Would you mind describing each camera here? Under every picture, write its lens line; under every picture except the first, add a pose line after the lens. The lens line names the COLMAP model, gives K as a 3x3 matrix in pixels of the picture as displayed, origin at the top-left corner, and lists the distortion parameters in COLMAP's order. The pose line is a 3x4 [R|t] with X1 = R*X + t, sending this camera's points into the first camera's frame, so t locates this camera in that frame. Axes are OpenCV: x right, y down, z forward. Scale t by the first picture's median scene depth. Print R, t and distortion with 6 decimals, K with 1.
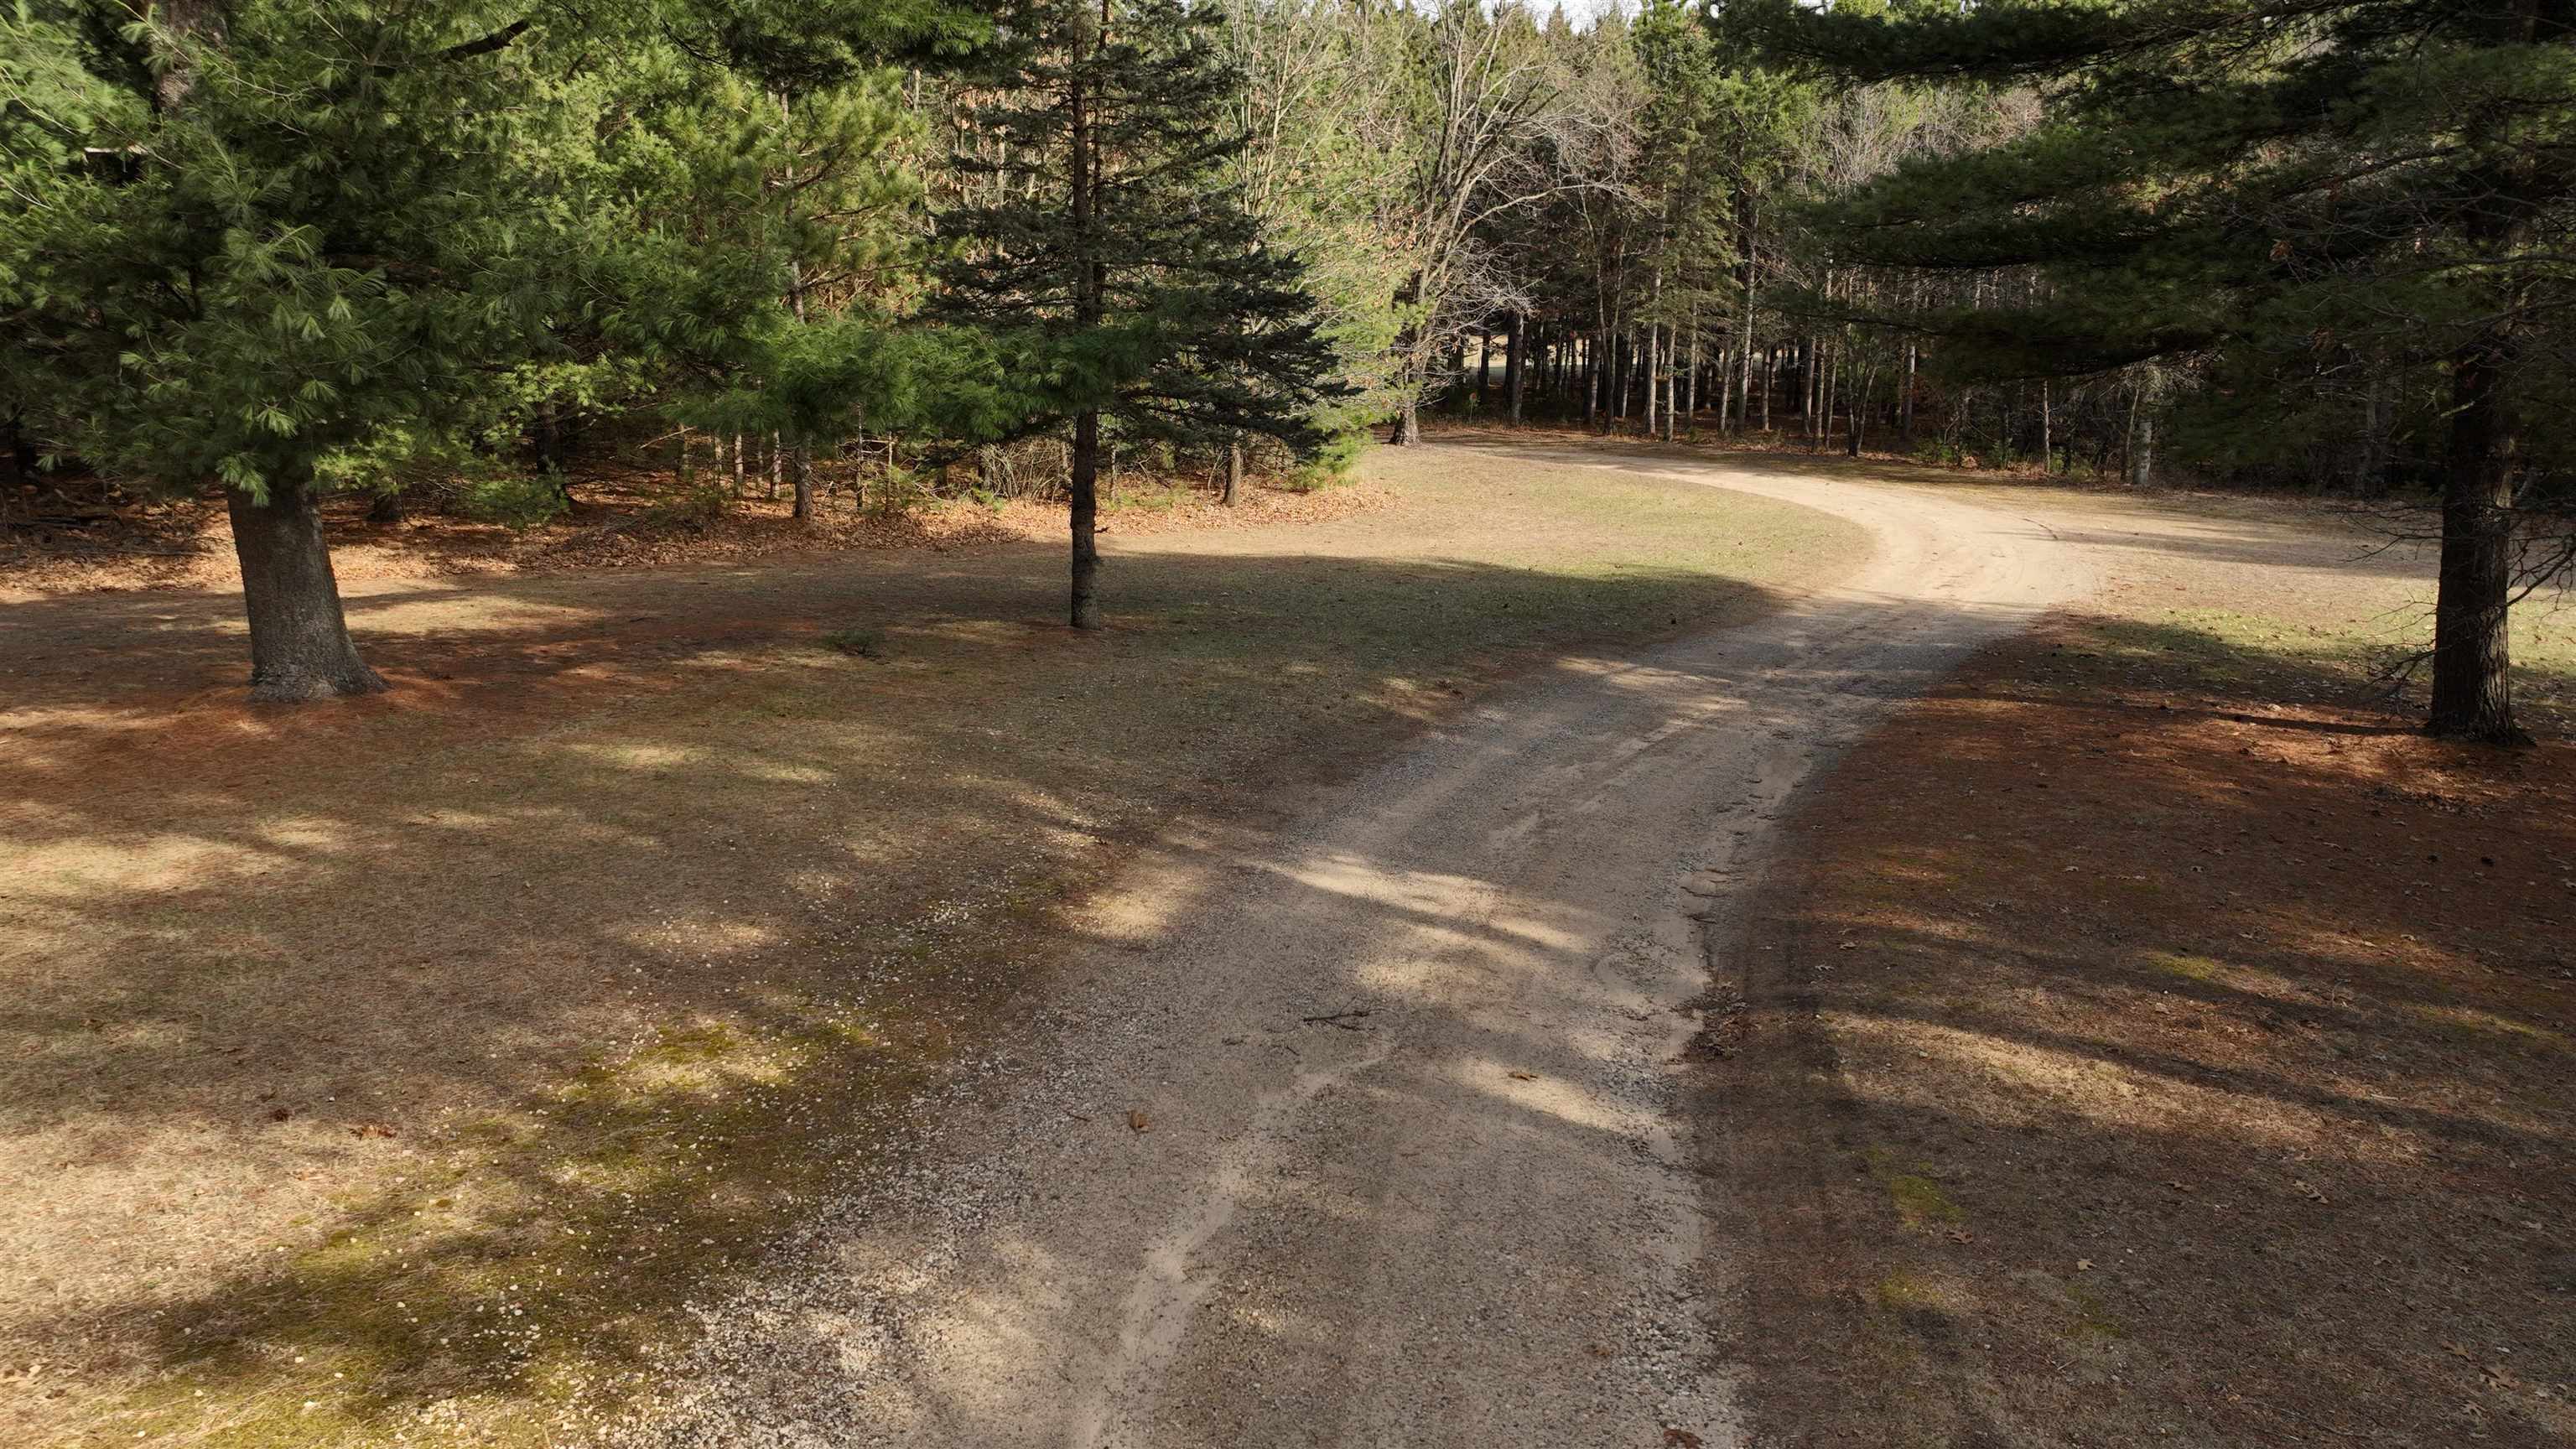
lens RADIAL K [[1839.8, 0, 1291.7], [0, 1839.8, 727.3], [0, 0, 1]] dist [-0.003224, 0.013584]
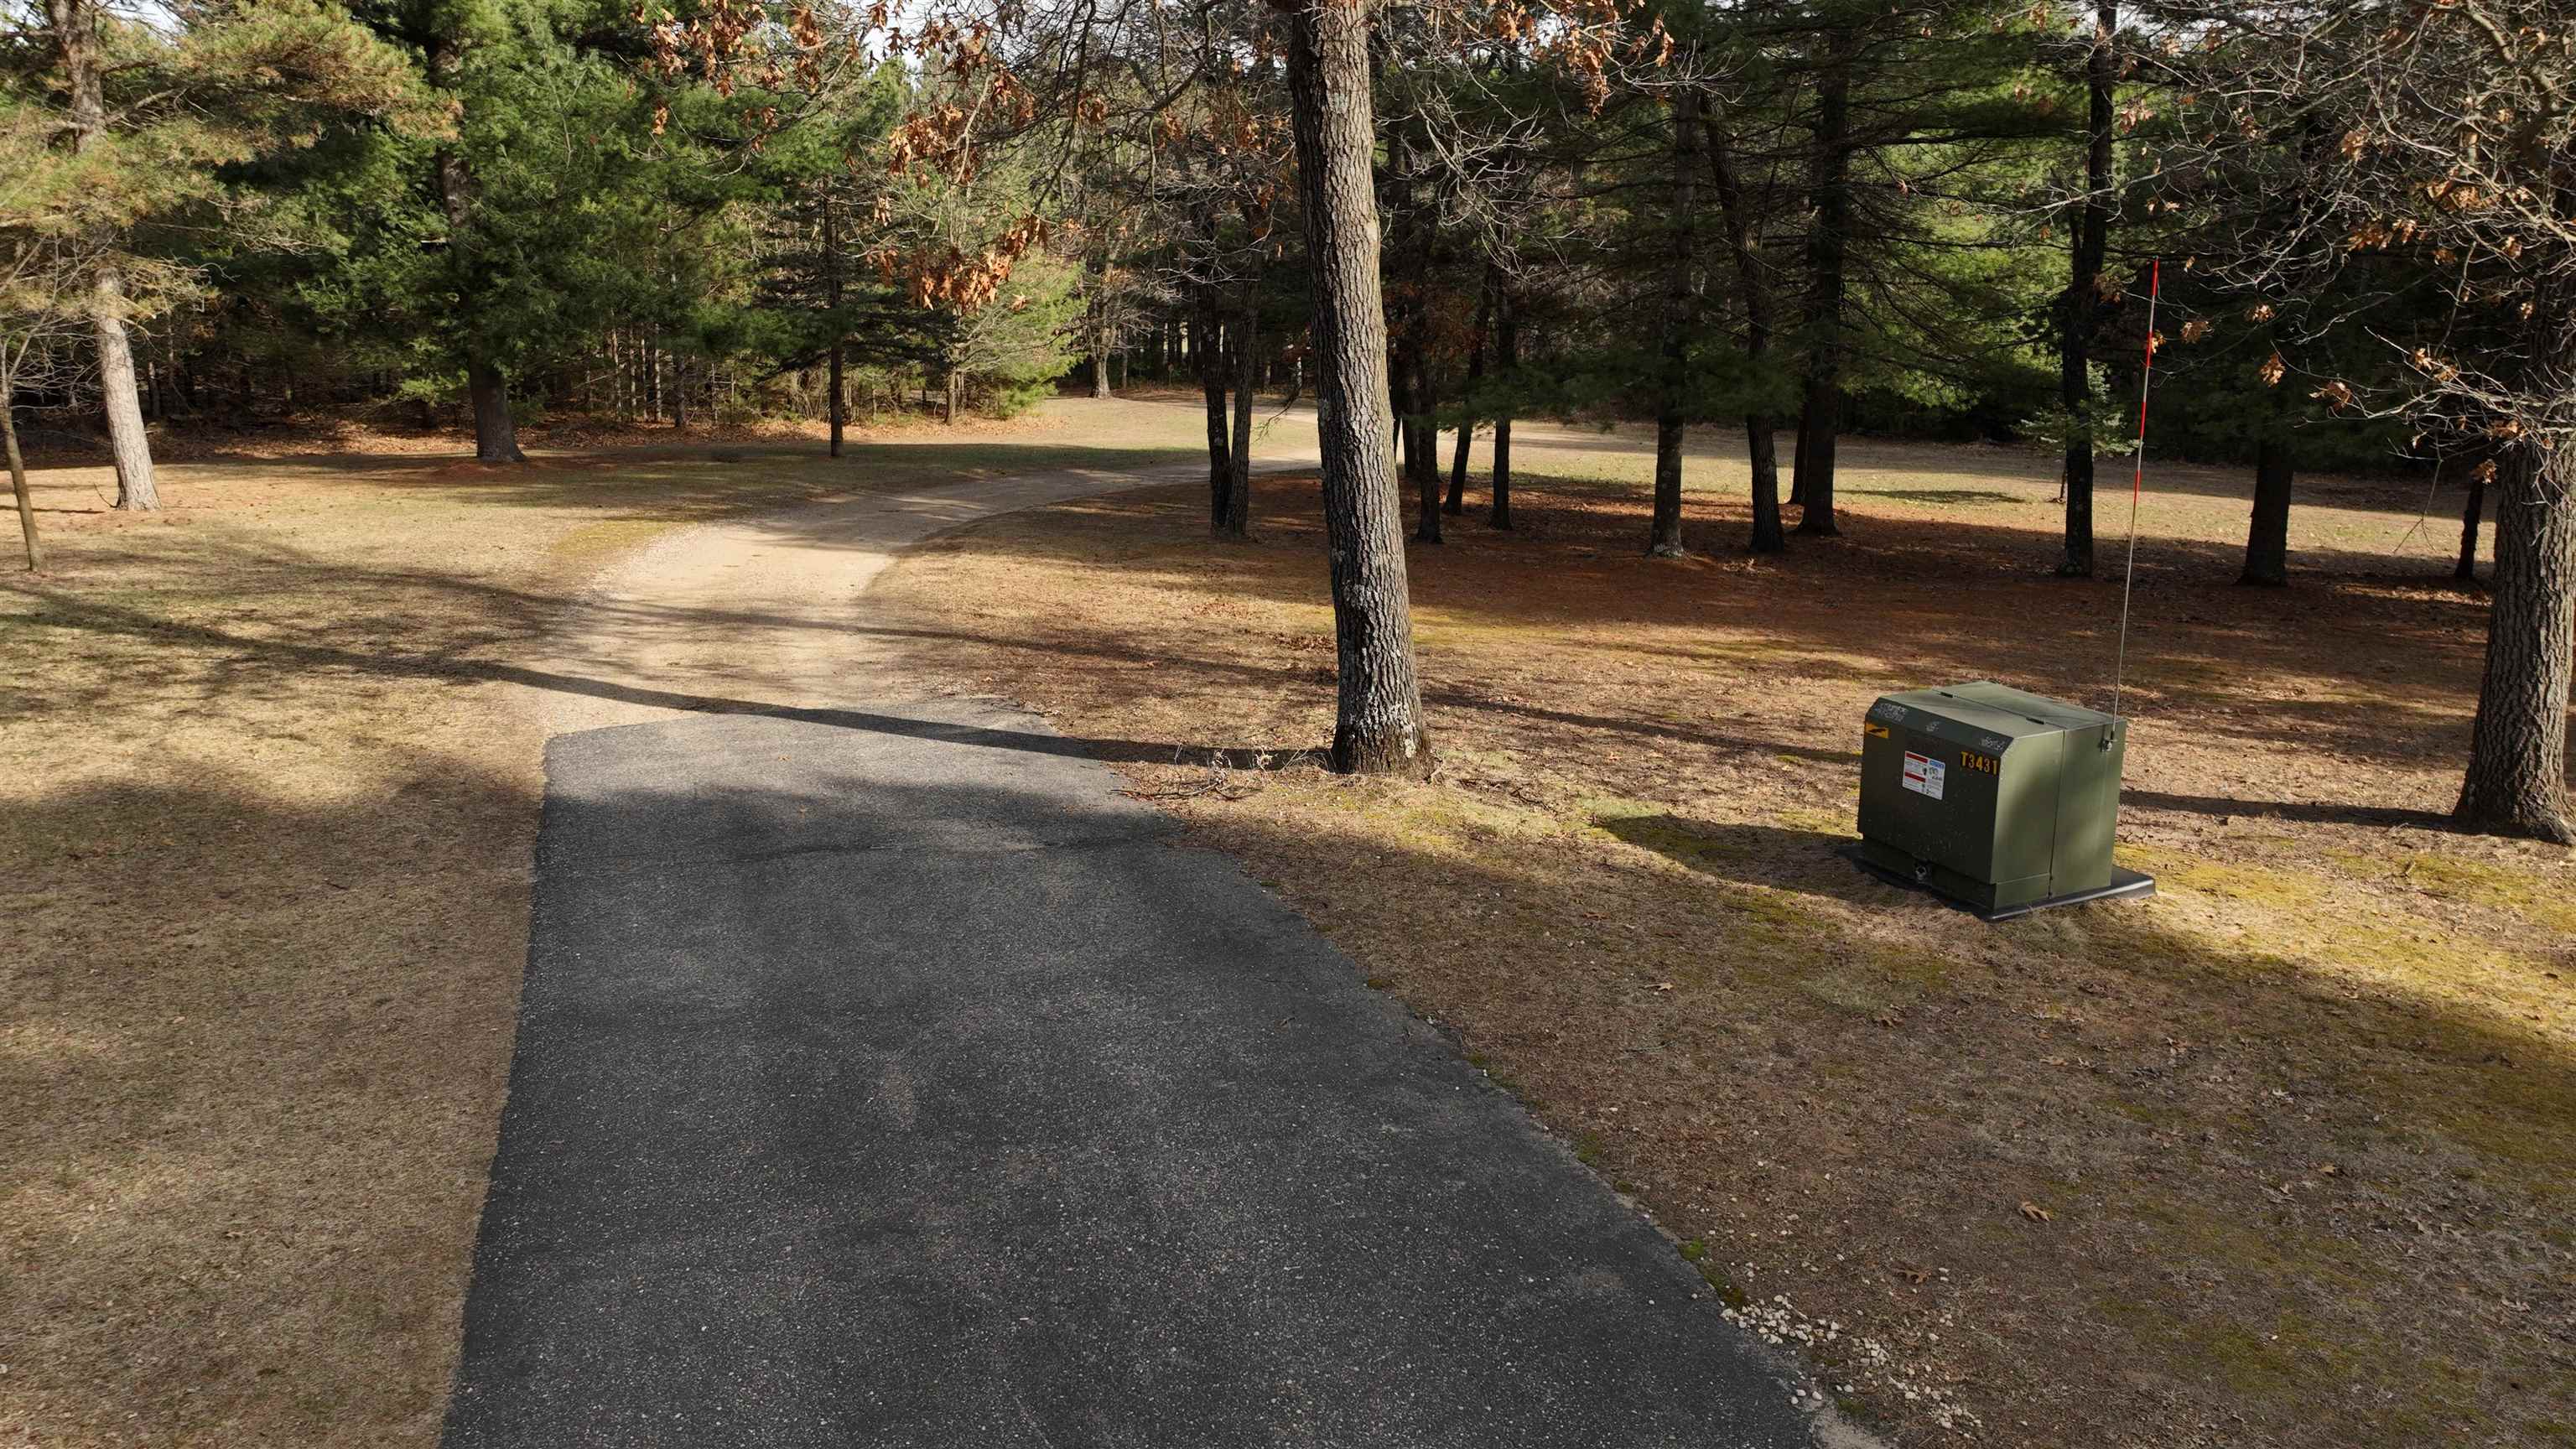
lens RADIAL K [[1839.8, 0, 1283.4], [0, 1839.8, 721.6], [0, 0, 1]] dist [-0.003224, 0.013584]
pose [[0.996199, -0.020470, 0.084667, 0.201375], [0.020513, 0.999790, 0.000370, 0.247977], [-0.084656, 0.001368, 0.996409, -1.080269]]
